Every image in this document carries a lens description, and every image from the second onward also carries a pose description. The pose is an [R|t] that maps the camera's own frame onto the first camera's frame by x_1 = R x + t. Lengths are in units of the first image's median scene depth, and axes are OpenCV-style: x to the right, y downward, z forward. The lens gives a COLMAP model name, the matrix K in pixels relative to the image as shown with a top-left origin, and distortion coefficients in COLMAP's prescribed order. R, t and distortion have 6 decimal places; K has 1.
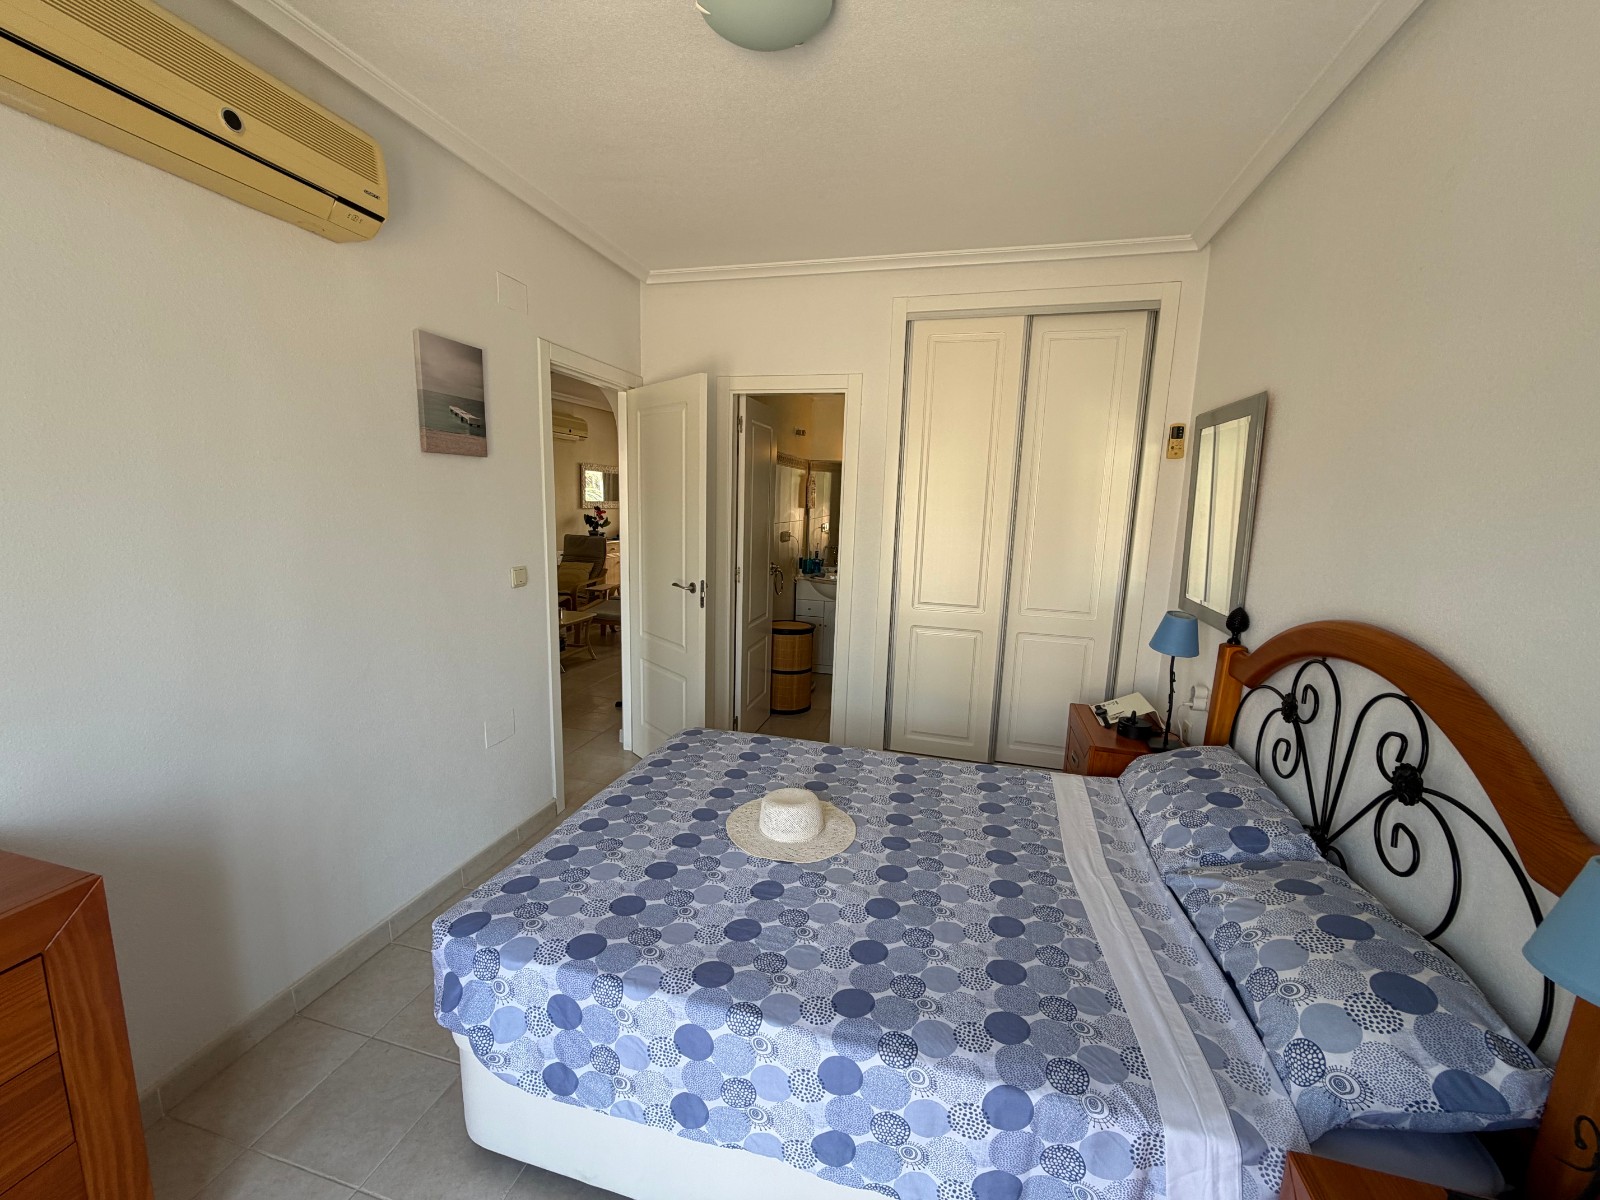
lens RADIAL K [[635.8, 0, 802.0], [0, 635.8, 604.5], [0, 0, 1]] dist [-0.001018, 0.000258]
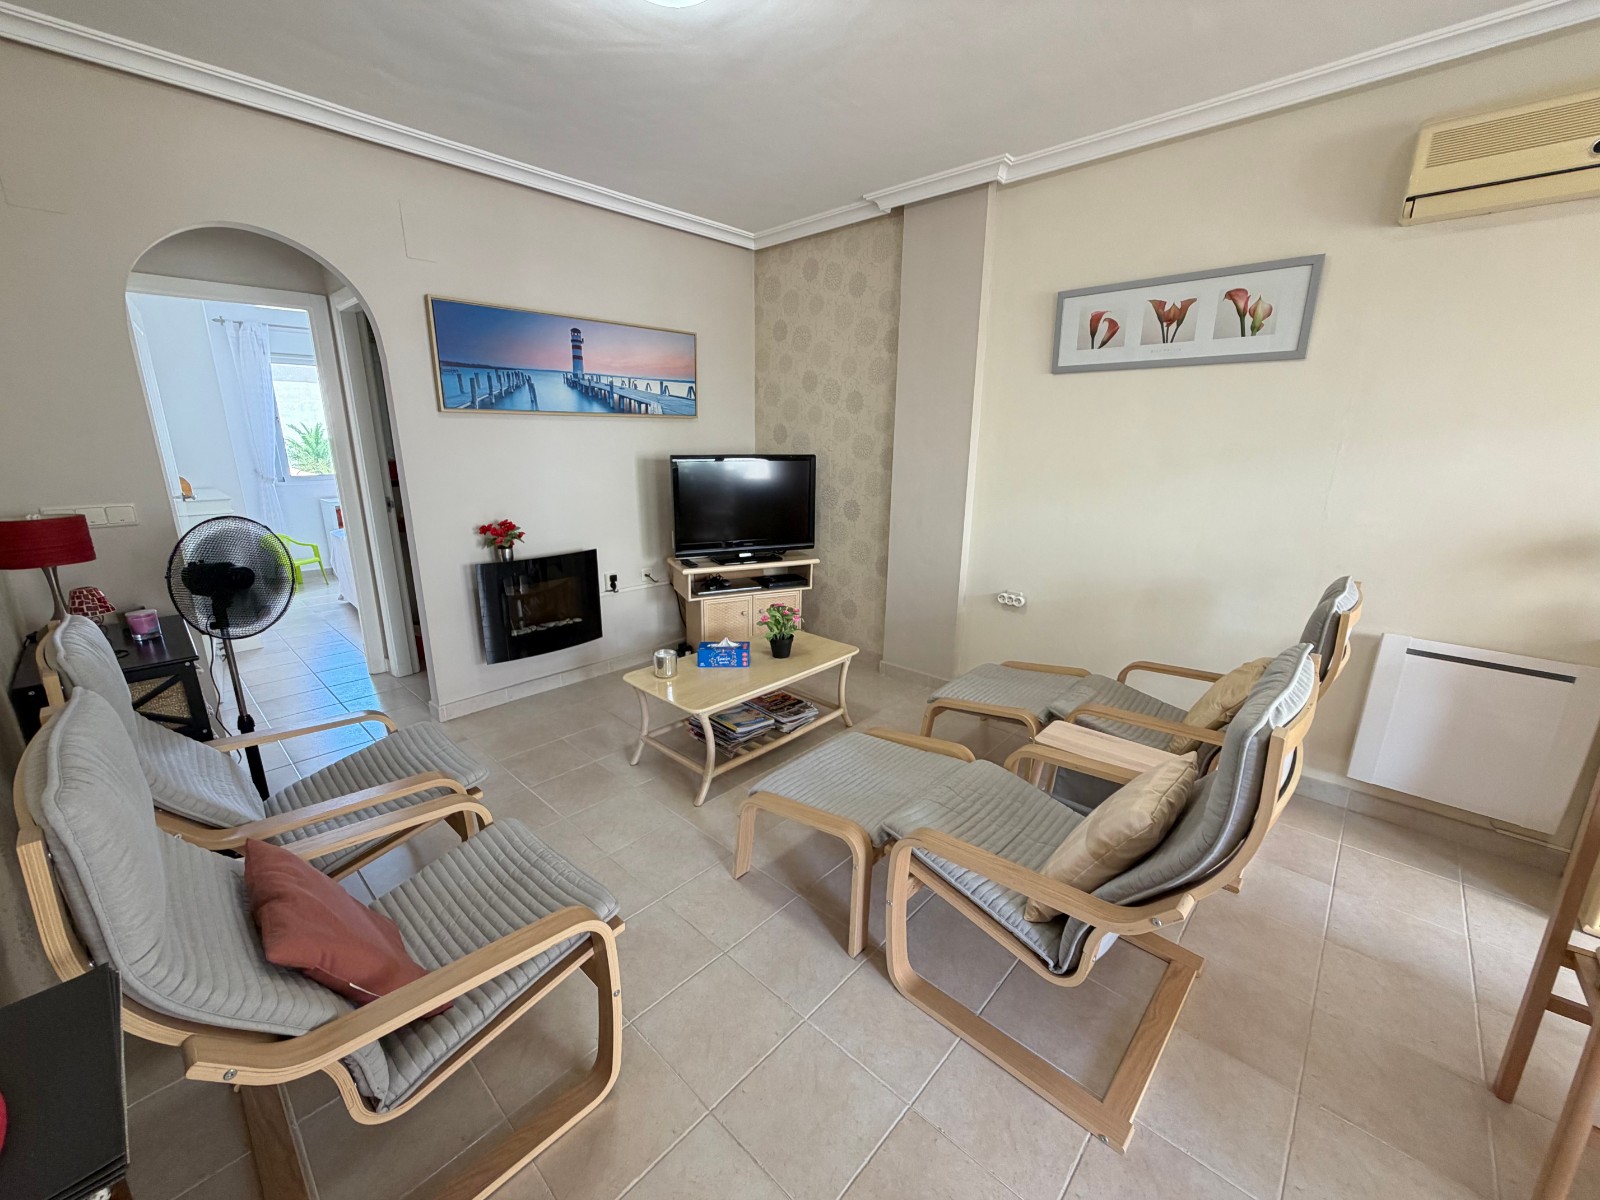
lens RADIAL K [[635.8, 0, 797.6], [0, 635.8, 602.2], [0, 0, 1]] dist [-0.001018, 0.000258]
pose [[-0.477725, 0.193817, -0.856863, -0.005150], [-0.161104, 0.939491, 0.302327, -0.134503], [0.863611, 0.282473, -0.417594, 0.835112]]
